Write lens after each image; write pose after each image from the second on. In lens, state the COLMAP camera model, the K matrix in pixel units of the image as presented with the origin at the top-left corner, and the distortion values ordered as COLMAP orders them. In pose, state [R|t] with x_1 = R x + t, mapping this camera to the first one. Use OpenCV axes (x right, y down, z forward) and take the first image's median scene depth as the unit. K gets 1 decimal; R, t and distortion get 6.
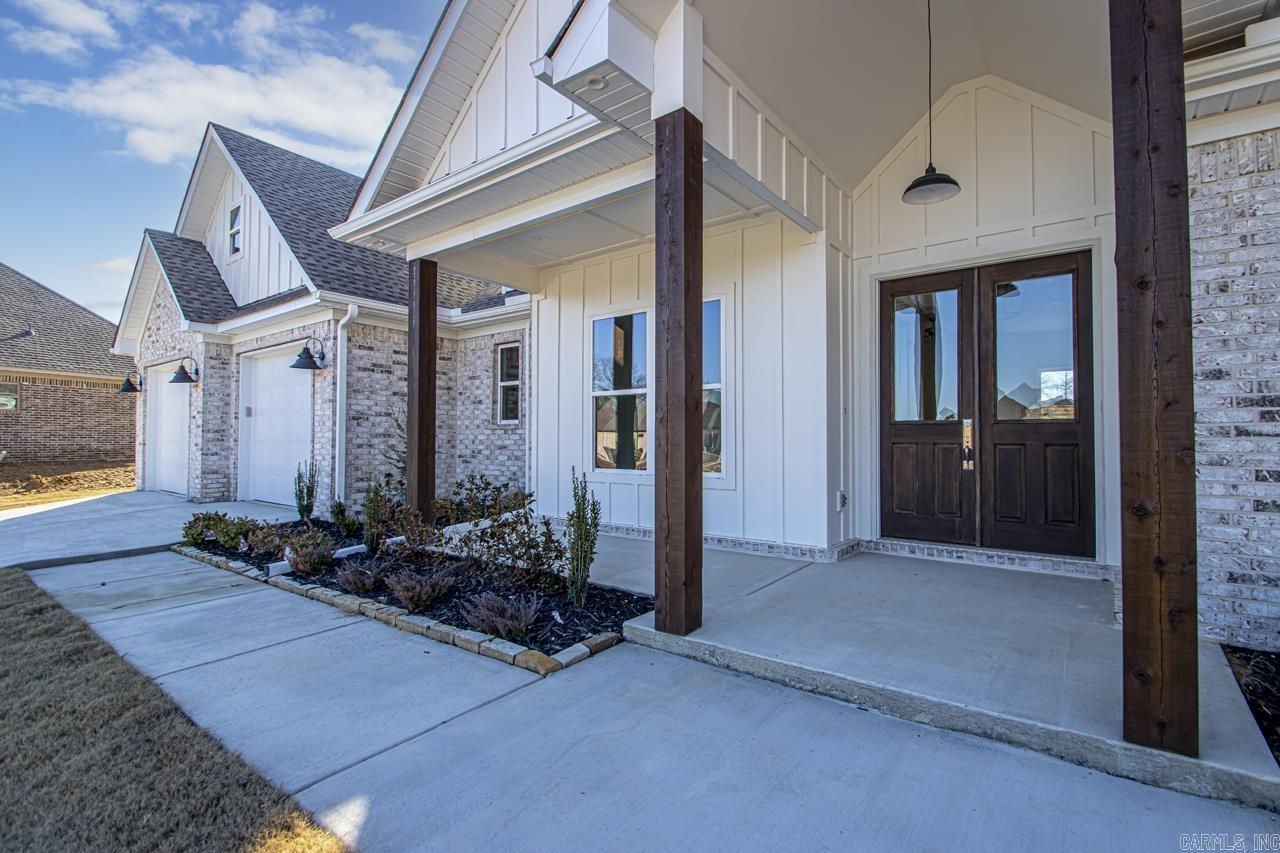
lens RADIAL K [[607.8, 0, 636.3], [0, 607.8, 420.1], [0, 0, 1]] dist [0.019366, -0.015243]
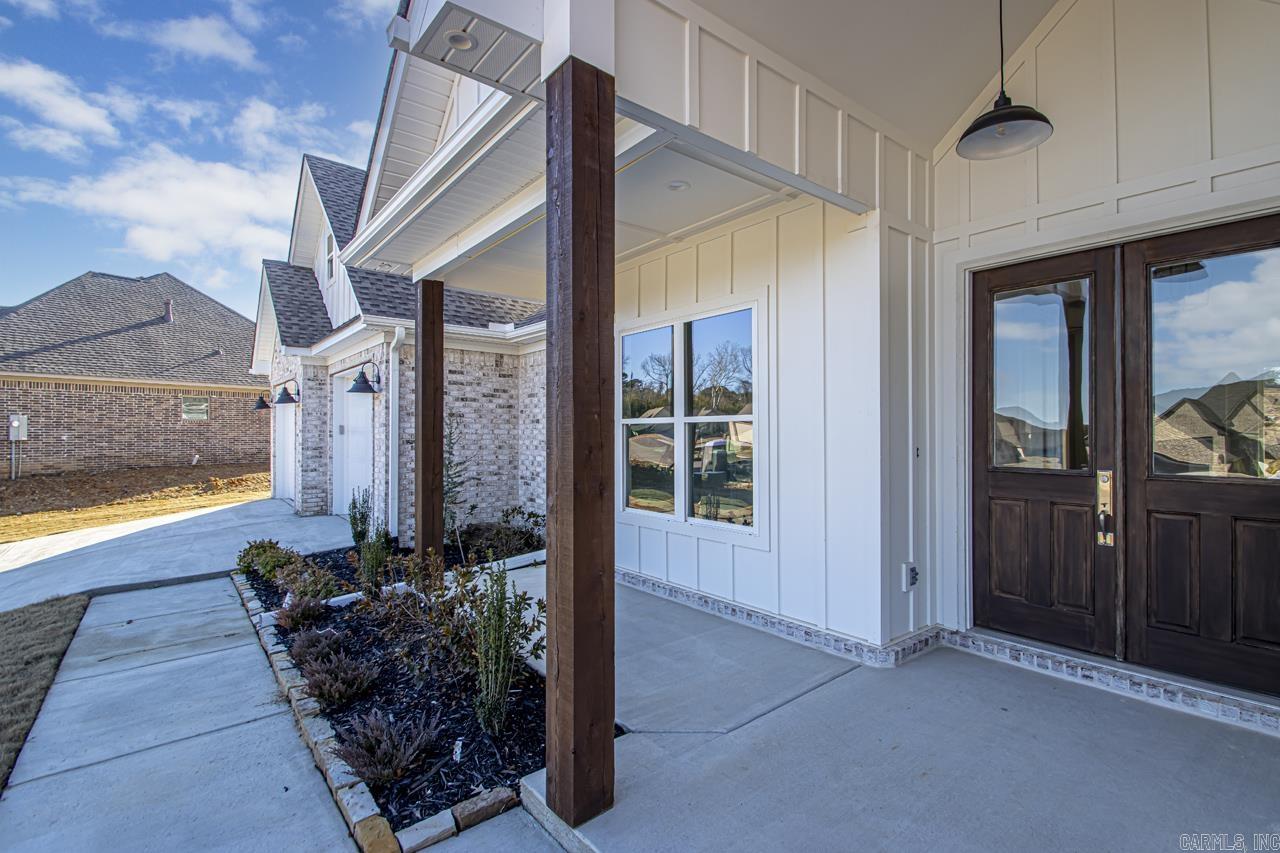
lens RADIAL K [[607.8, 0, 628.6], [0, 607.8, 425.9], [0, 0, 1]] dist [0.019366, -0.015243]
pose [[0.971873, -0.008271, -0.235360, 0.177807], [0.012877, 0.999754, 0.018040, -0.065517], [0.235153, -0.020563, 0.971741, 0.204315]]
